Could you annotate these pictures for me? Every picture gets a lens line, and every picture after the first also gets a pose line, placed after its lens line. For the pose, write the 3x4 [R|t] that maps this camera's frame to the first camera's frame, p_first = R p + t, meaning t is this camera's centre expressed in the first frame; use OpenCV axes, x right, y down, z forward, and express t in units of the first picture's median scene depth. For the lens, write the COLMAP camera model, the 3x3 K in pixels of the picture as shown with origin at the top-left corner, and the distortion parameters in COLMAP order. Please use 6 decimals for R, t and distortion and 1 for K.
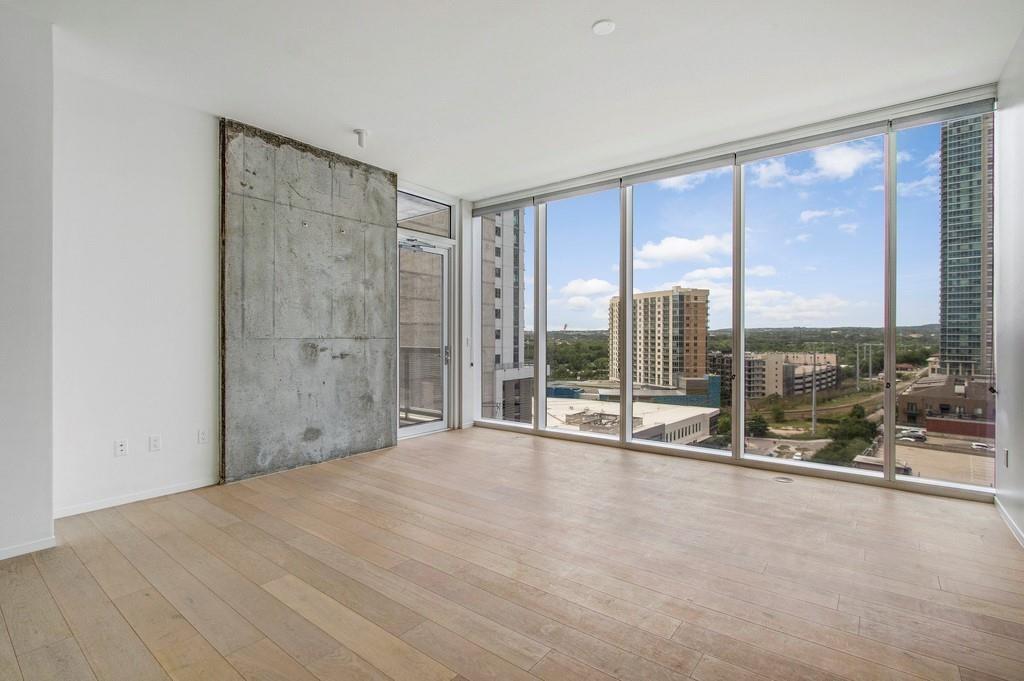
lens RADIAL K [[490.7, 0, 499.8], [0, 490.7, 340.5], [0, 0, 1]] dist [-0.002278, -0.000301]
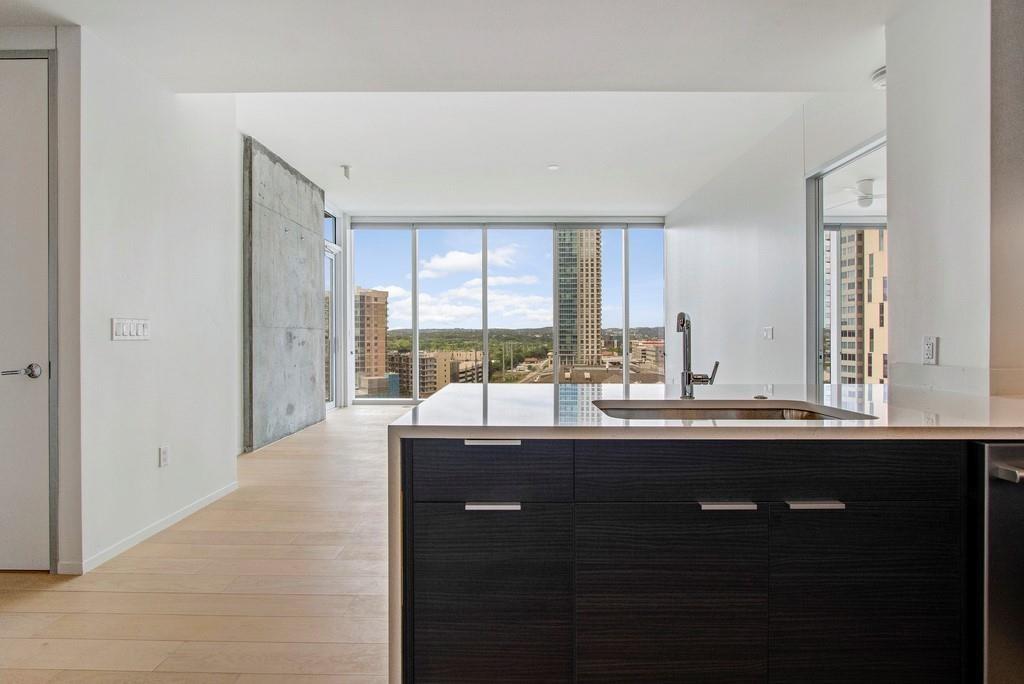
lens RADIAL K [[502.8, 0, 508.5], [0, 502.8, 336.5], [0, 0, 1]] dist [-0.001092, 0.000307]
pose [[0.797451, -0.000535, 0.603383, -0.634956], [0.005936, 0.999958, -0.006960, 0.026148], [-0.603354, 0.009132, 0.797421, -0.255318]]
